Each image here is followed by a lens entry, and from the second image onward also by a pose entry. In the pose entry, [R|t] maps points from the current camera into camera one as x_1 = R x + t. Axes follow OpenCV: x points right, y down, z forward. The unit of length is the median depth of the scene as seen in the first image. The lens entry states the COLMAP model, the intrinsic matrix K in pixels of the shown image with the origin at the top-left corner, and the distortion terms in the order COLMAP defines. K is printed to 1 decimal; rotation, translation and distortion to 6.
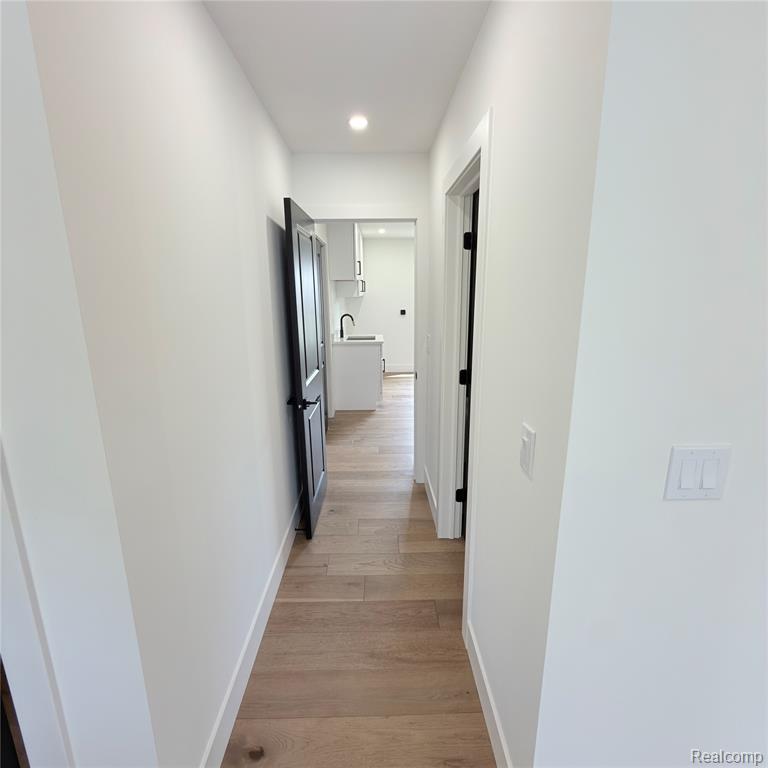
lens RADIAL K [[406.5, 0, 384.7], [0, 406.5, 383.9], [0, 0, 1]] dist [-0.000158, -0.000939]
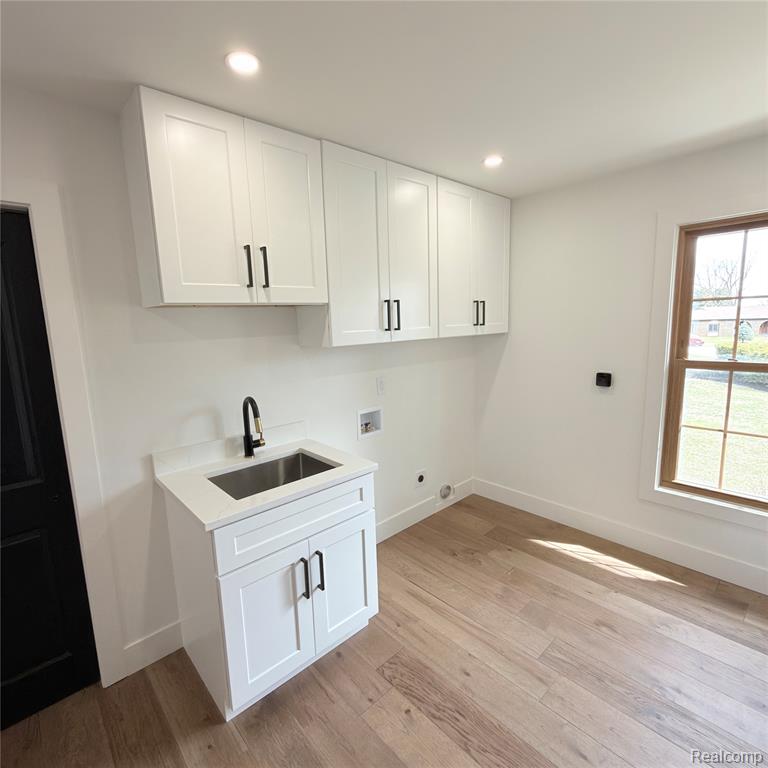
lens RADIAL K [[413.6, 0, 383.8], [0, 413.6, 381.3], [0, 0, 1]] dist [-0.004180, -0.001013]
pose [[0.666015, 0.103485, -0.738725, 0.253396], [-0.139177, 0.990179, 0.013232, -0.207558], [0.732840, 0.094001, 0.673877, 0.834355]]
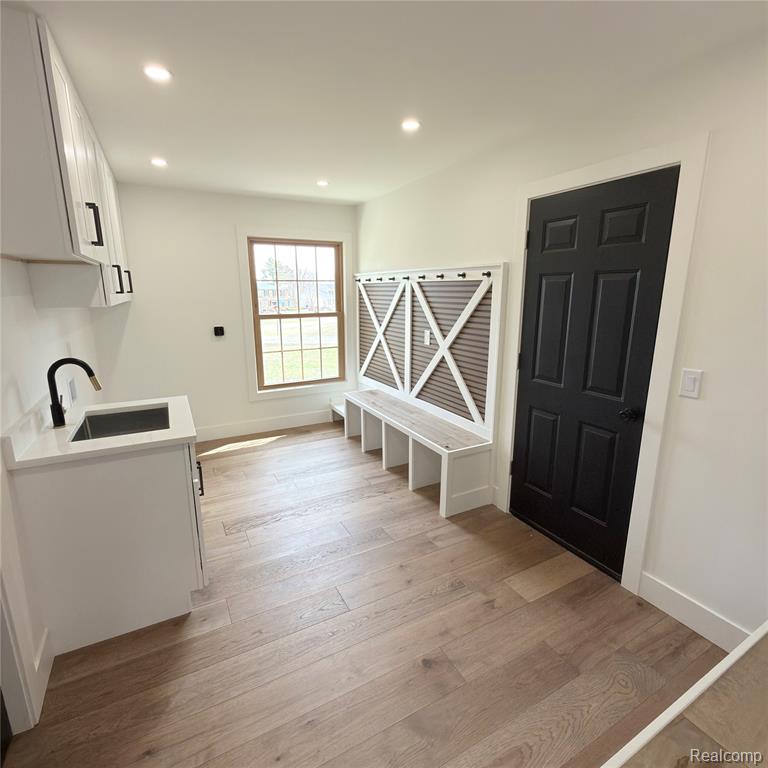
lens RADIAL K [[406.5, 0, 384.7], [0, 406.5, 383.9], [0, 0, 1]] dist [-0.000158, -0.000939]
pose [[0.889027, -0.095607, 0.447761, -0.010875], [0.095414, 0.995171, 0.023048, -0.133281], [-0.447802, 0.022232, 0.893856, 0.572851]]
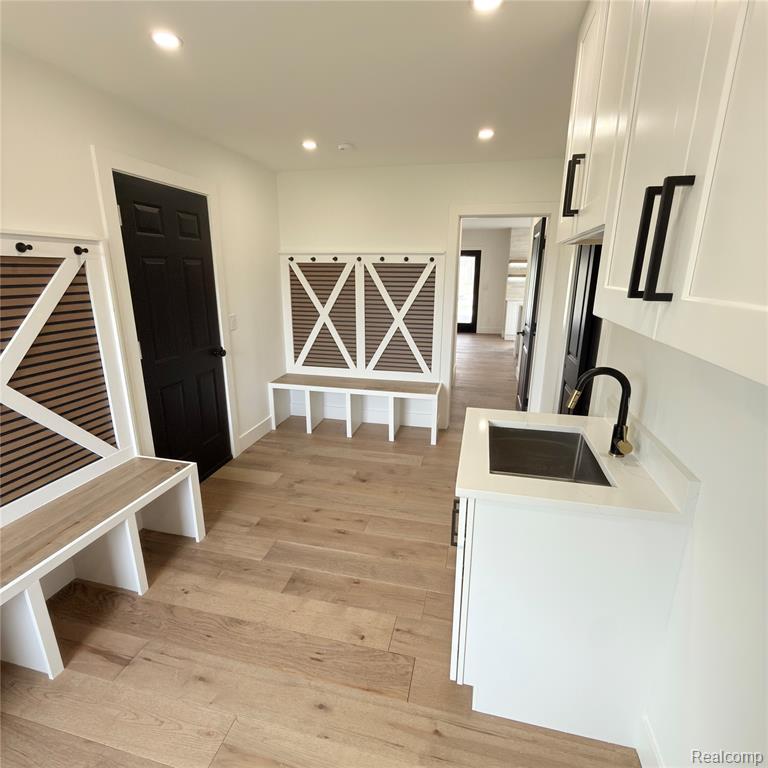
lens RADIAL K [[413.6, 0, 383.8], [0, 413.6, 381.3], [0, 0, 1]] dist [-0.004180, -0.001013]
pose [[-0.968137, -0.065756, 0.241634, -0.018809], [0.056587, 0.882508, 0.466880, -0.296902], [-0.243944, 0.465677, -0.850668, 1.258231]]
